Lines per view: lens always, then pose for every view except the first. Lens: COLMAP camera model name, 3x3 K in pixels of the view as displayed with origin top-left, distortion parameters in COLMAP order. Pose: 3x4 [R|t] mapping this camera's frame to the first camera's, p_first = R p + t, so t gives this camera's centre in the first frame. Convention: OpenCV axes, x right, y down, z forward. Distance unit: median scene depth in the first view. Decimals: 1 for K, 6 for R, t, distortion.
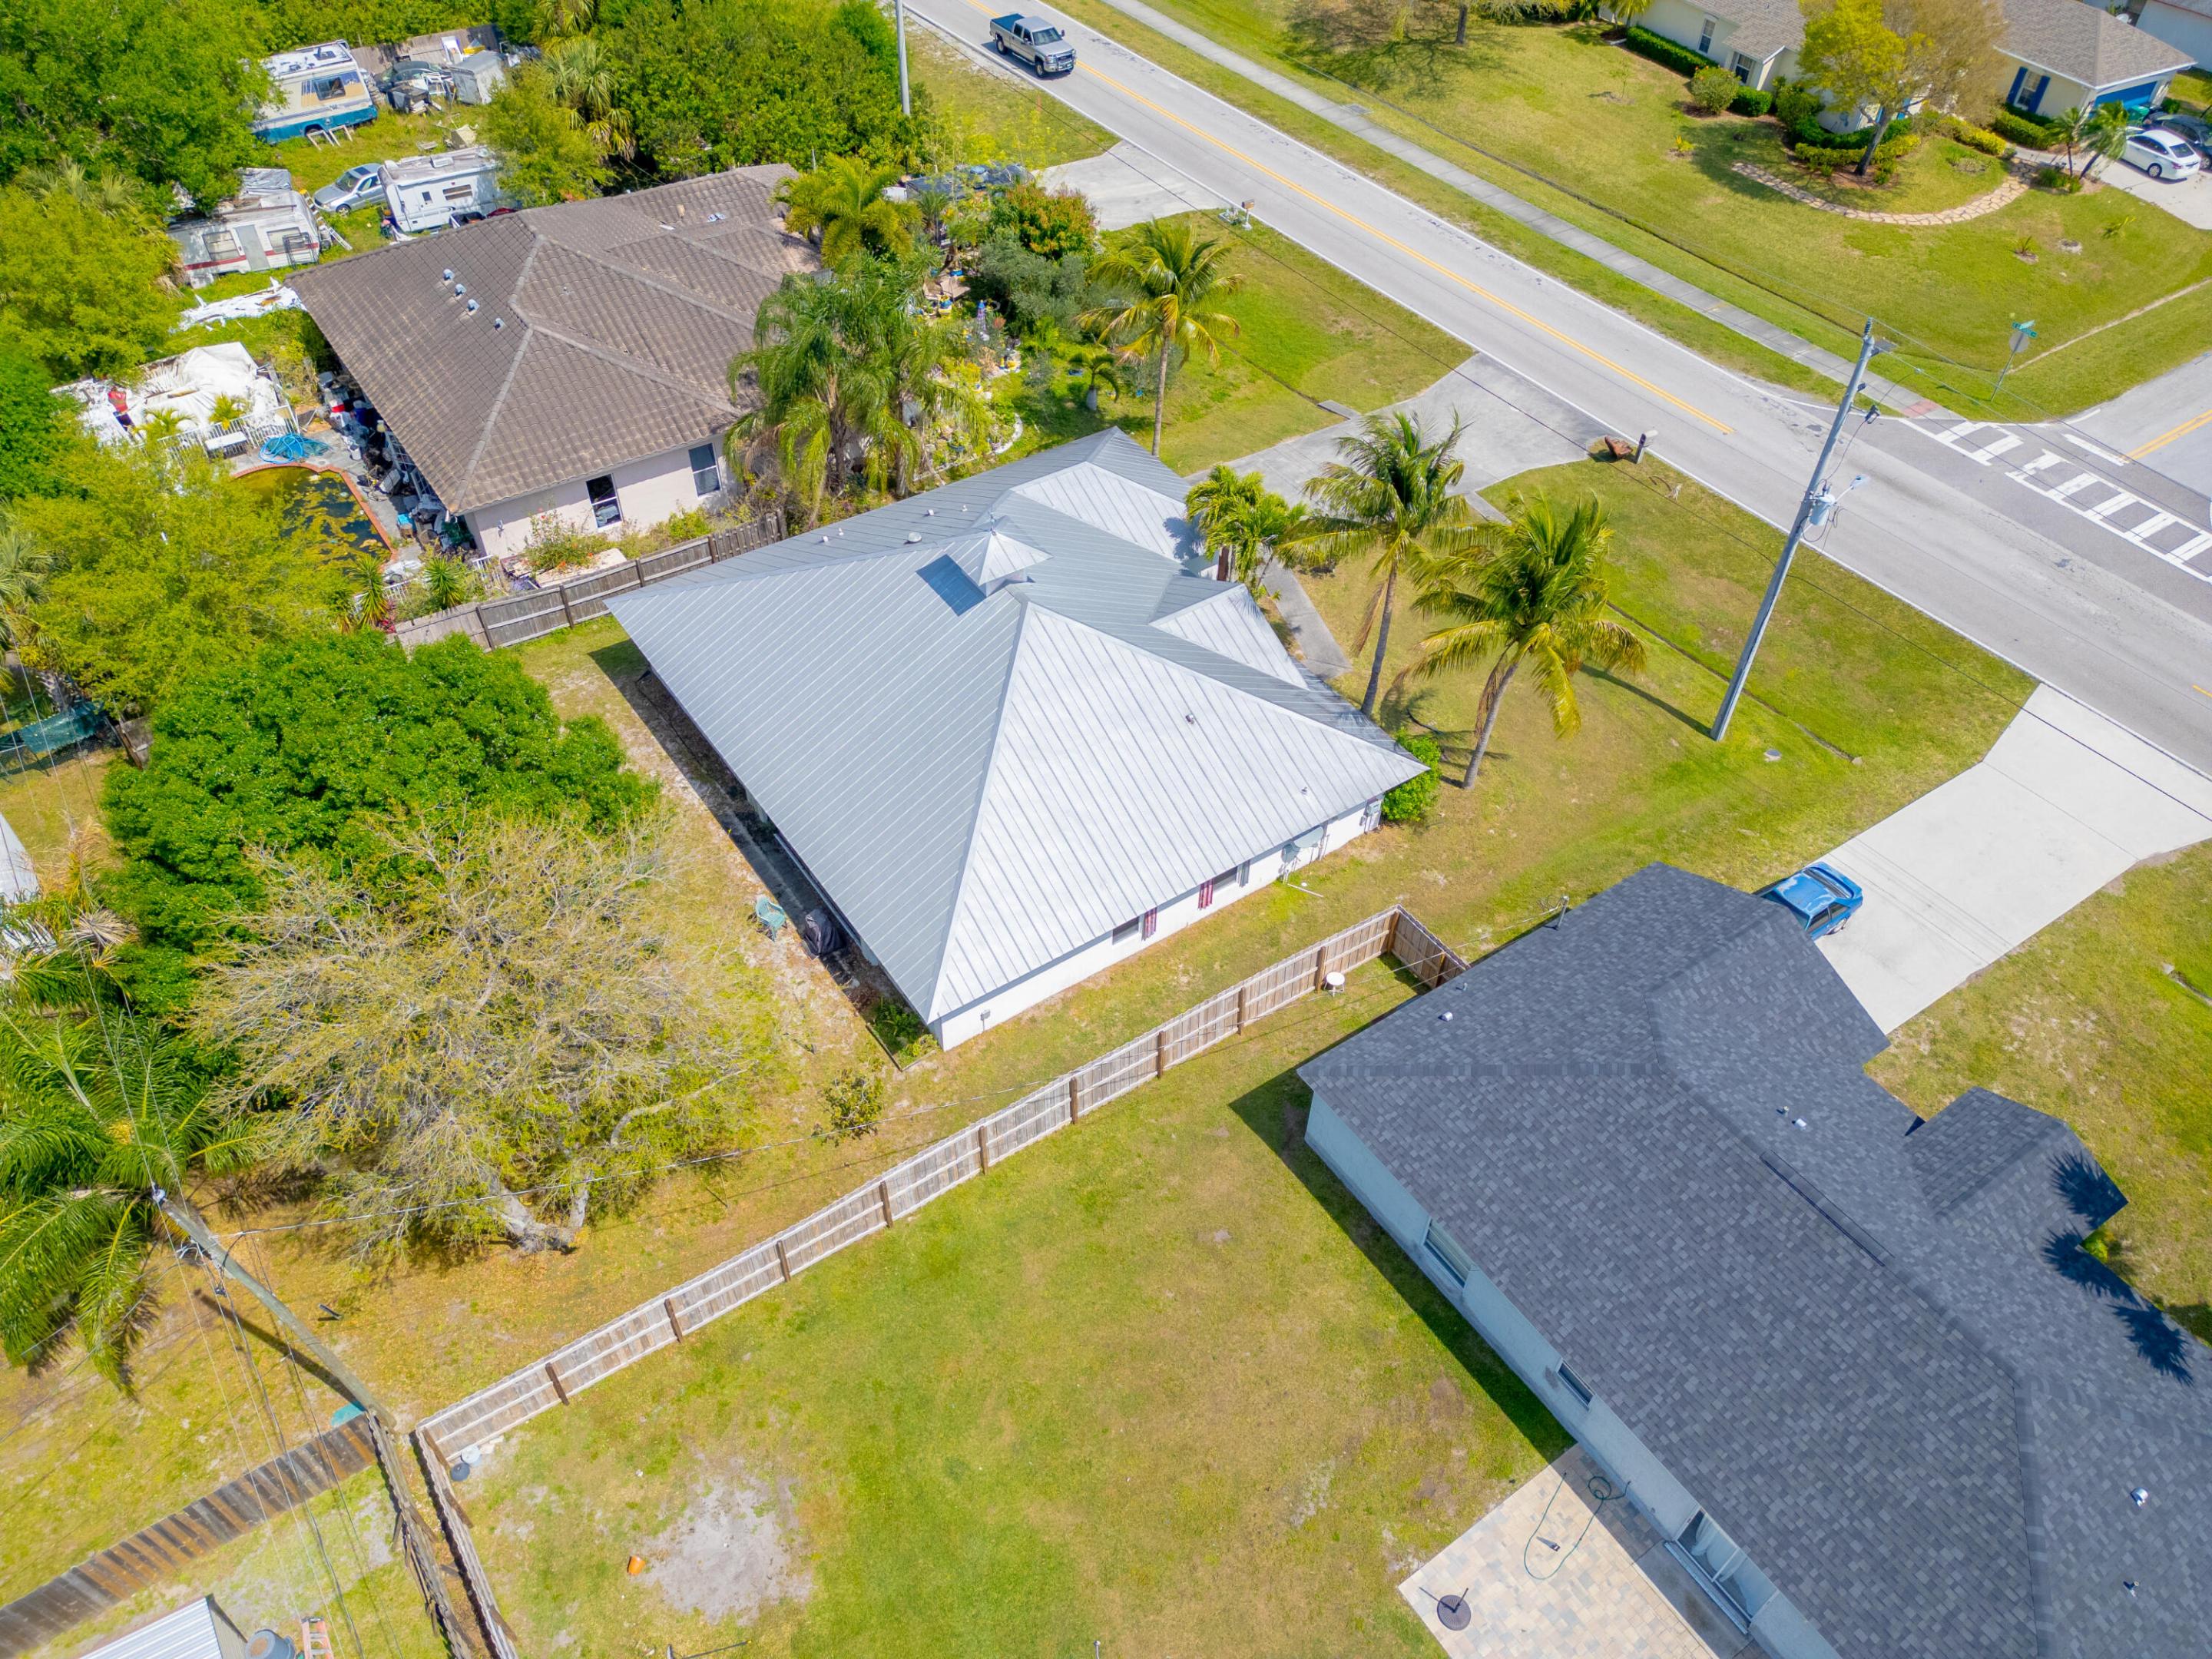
lens RADIAL K [[1543.7, 0, 1116.8], [0, 1543.7, 843.4], [0, 0, 1]] dist [0.065990, -0.066095]
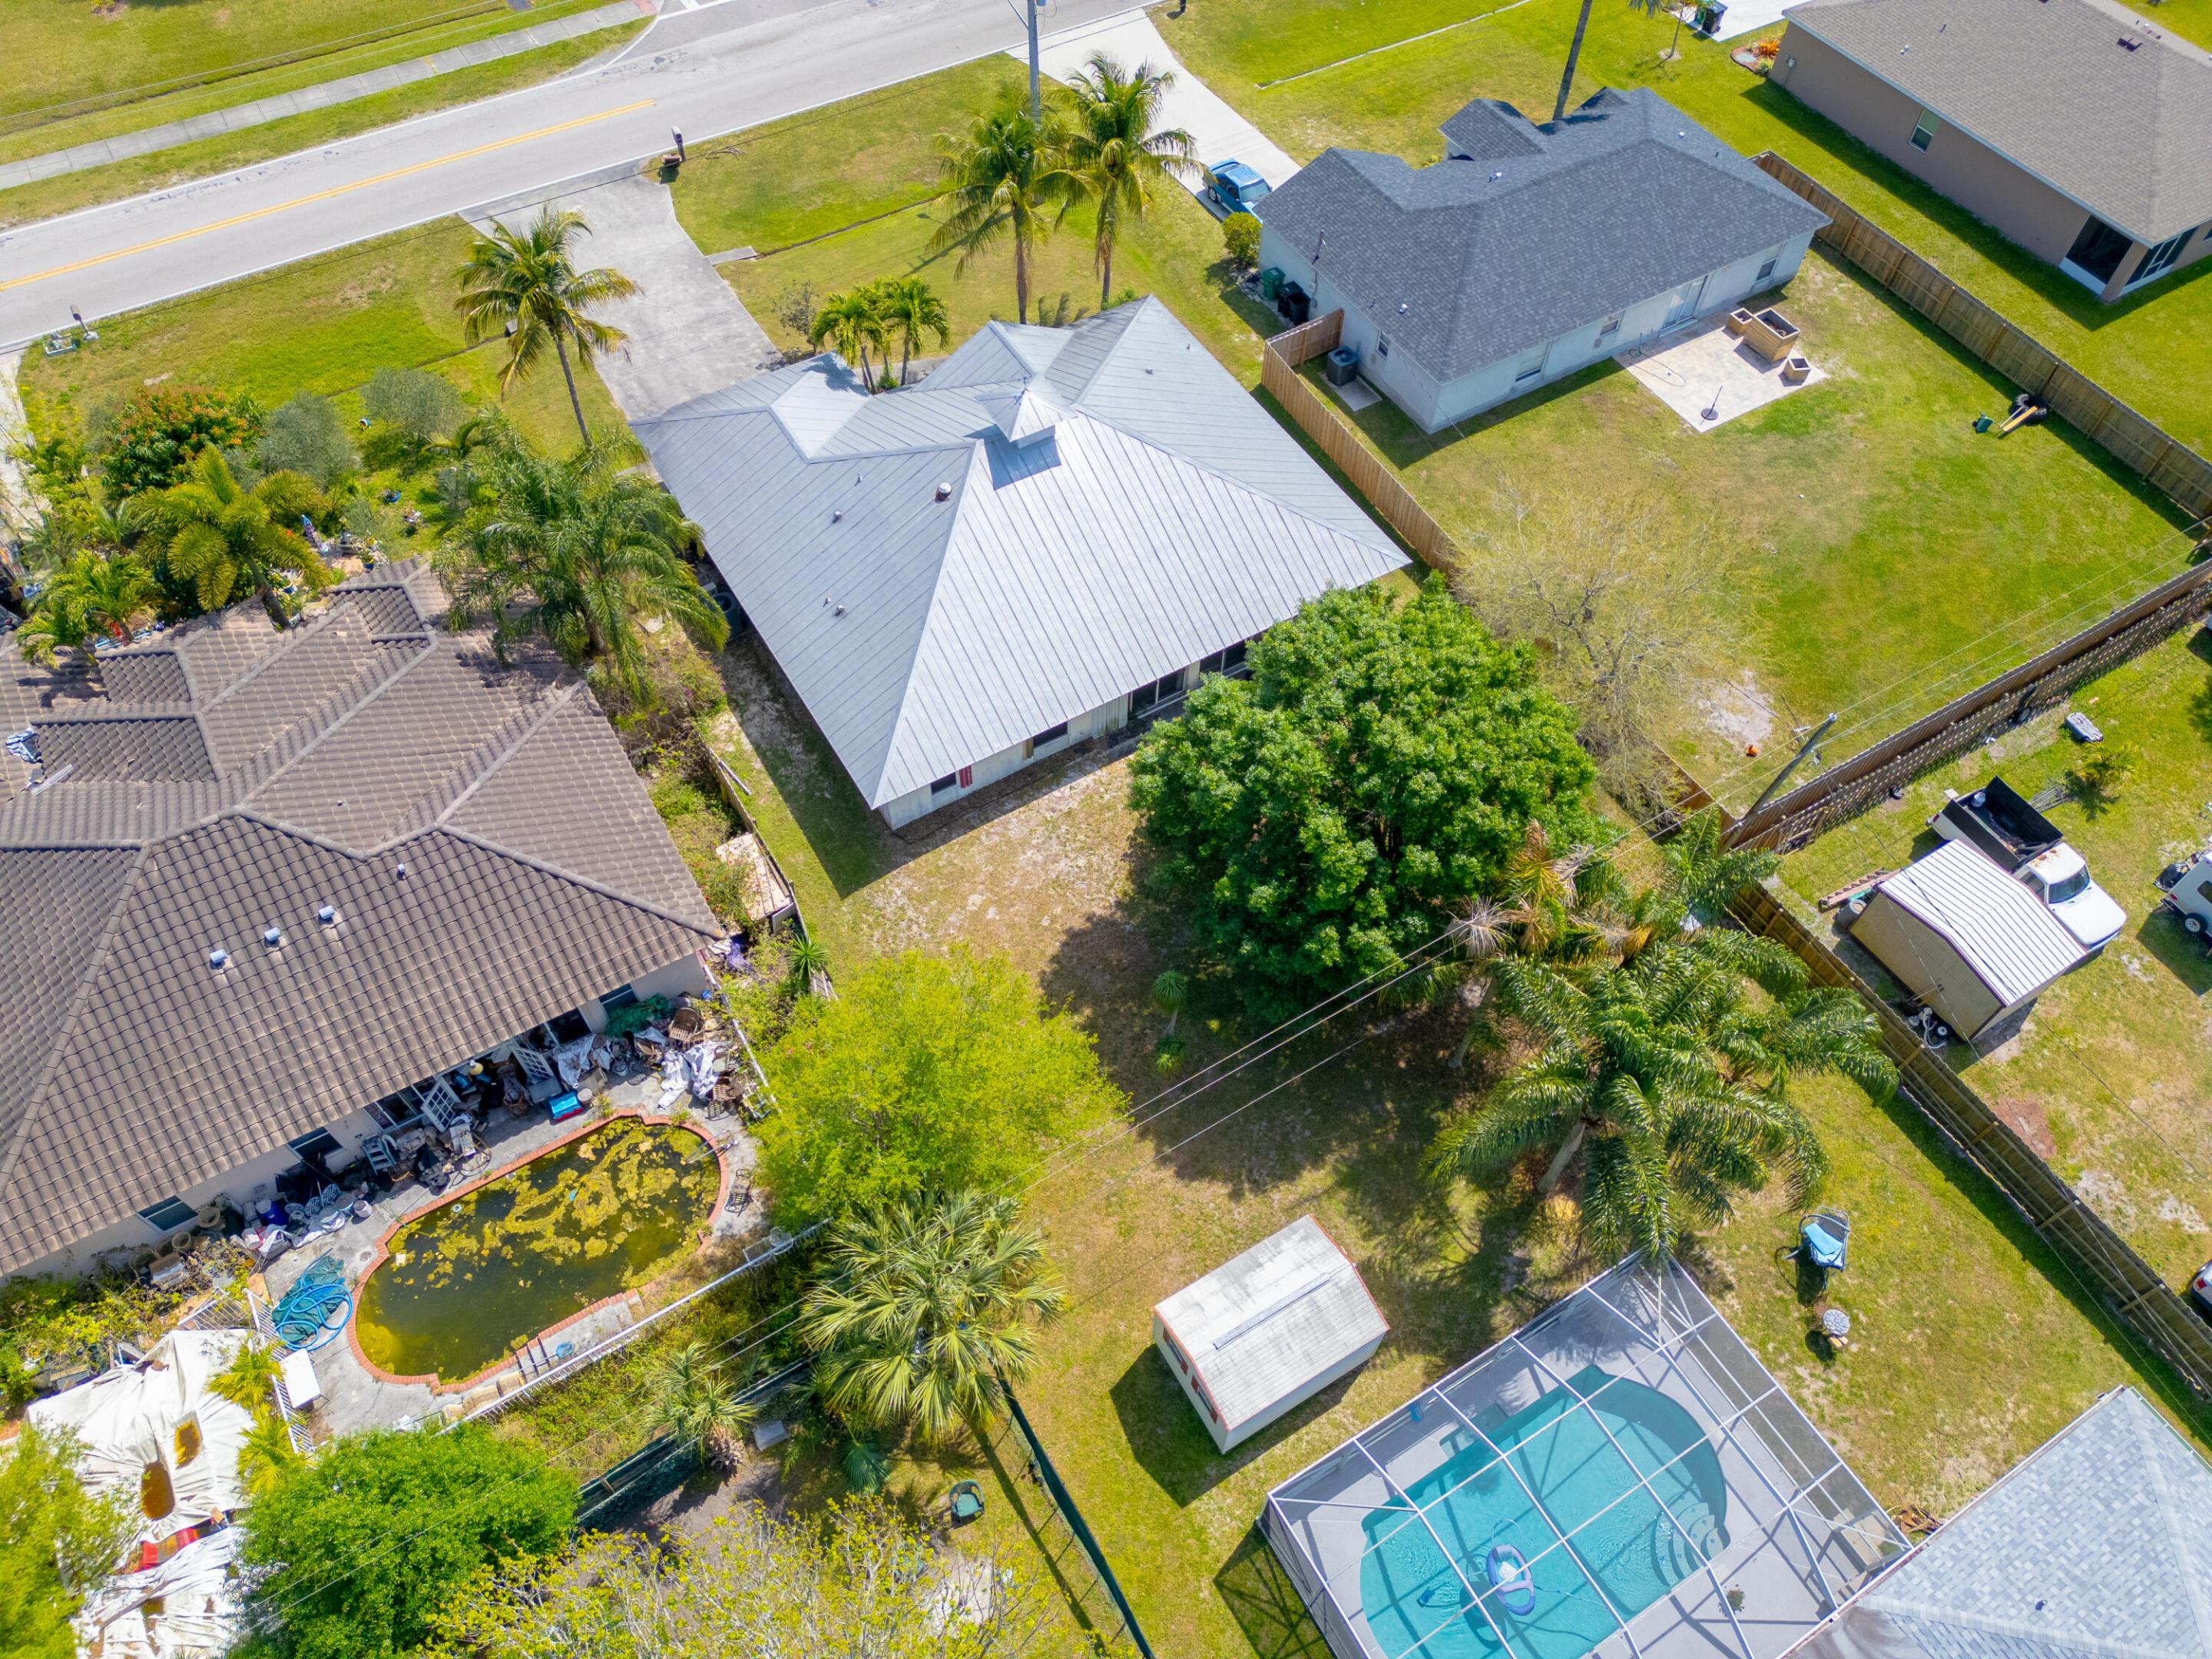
lens RADIAL K [[1543.7, 0, 1116.8], [0, 1543.7, 843.4], [0, 0, 1]] dist [0.065990, -0.066095]
pose [[0.065089, -0.835959, 0.544918, -0.747485], [0.702238, 0.426341, 0.570170, -0.508193], [-0.708960, 0.345551, 0.614792, 0.281403]]
